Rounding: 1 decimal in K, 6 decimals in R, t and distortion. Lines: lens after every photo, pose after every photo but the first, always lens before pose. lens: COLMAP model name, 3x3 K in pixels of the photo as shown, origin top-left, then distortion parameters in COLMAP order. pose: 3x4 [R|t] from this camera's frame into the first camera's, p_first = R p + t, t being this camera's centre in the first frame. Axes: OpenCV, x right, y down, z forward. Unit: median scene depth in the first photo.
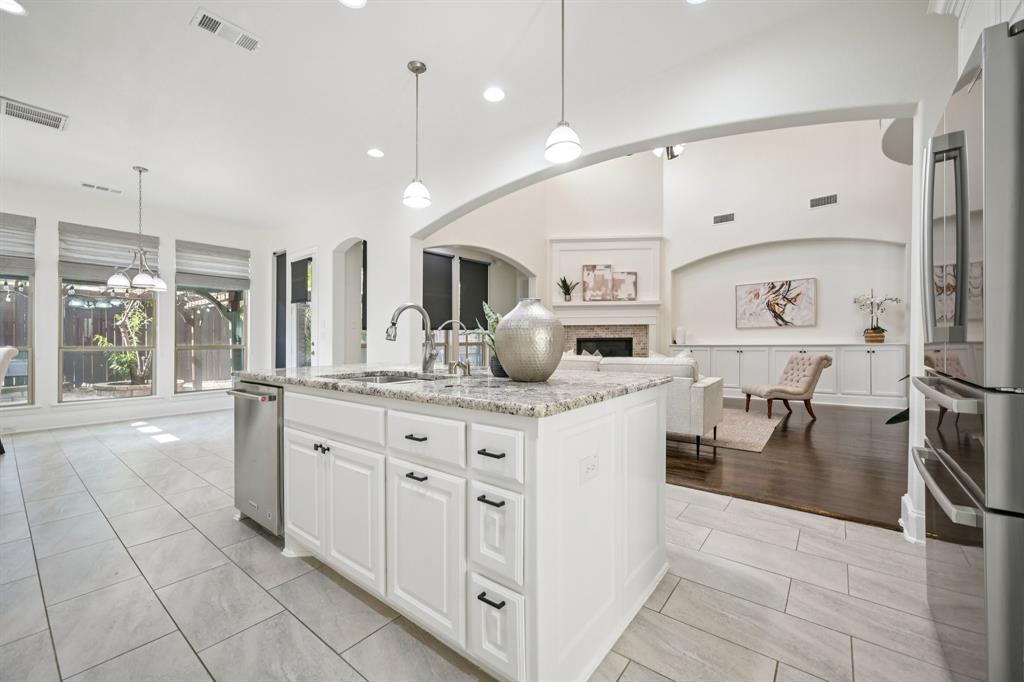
lens RADIAL K [[407.4, 0, 512.4], [0, 407.4, 342.0], [0, 0, 1]] dist [0.004218, 0.000854]
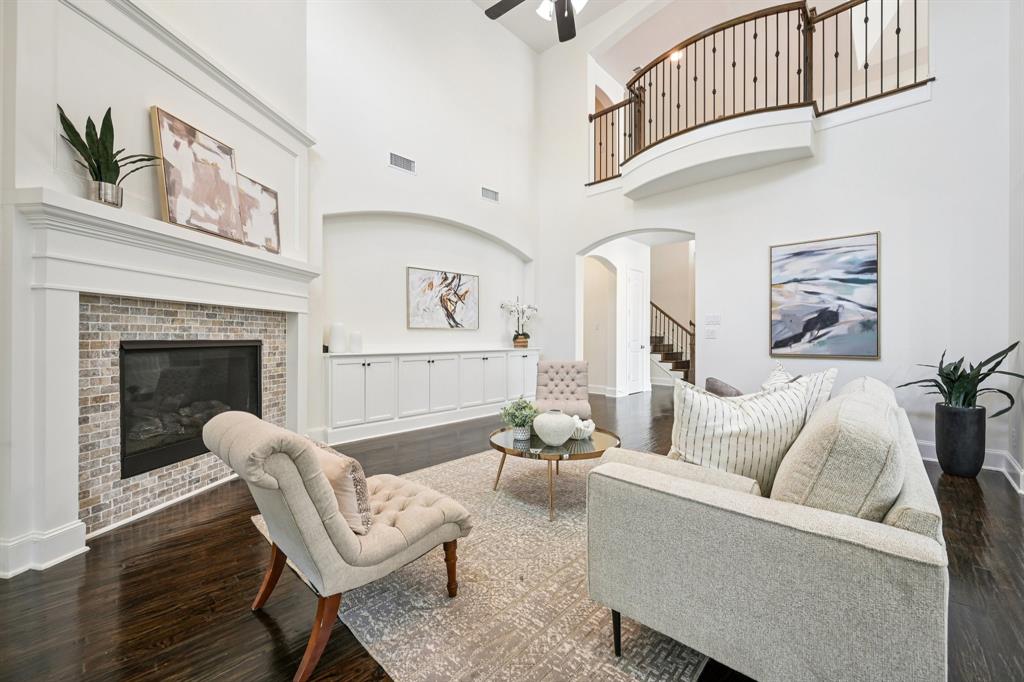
lens RADIAL K [[407.4, 0, 520.7], [0, 407.4, 343.9], [0, 0, 1]] dist [0.004218, 0.000854]
pose [[0.068448, -0.001143, 0.997654, -0.121787], [0.001712, 0.999998, 0.001029, -0.006828], [-0.997653, 0.001637, 0.068449, 0.710167]]
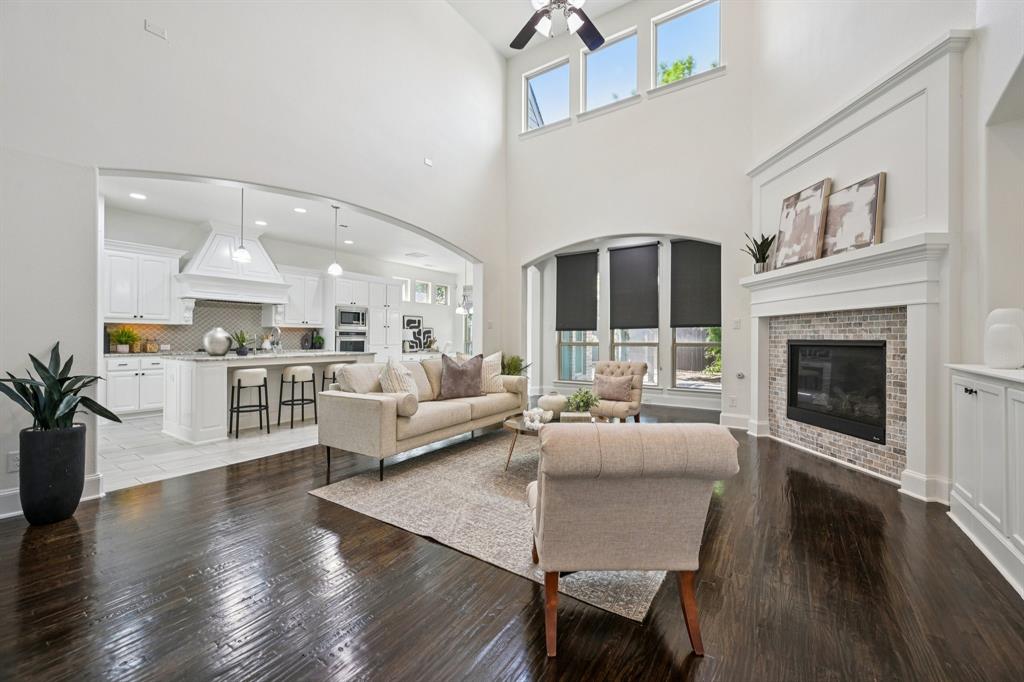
lens RADIAL K [[407.4, 0, 510.1], [0, 407.4, 333.7], [0, 0, 1]] dist [0.004218, 0.000854]
pose [[0.075023, 0.002271, -0.997179, 0.674929], [-0.007029, 0.999974, 0.001749, -0.015795], [0.997157, 0.006878, 0.075037, 0.621784]]
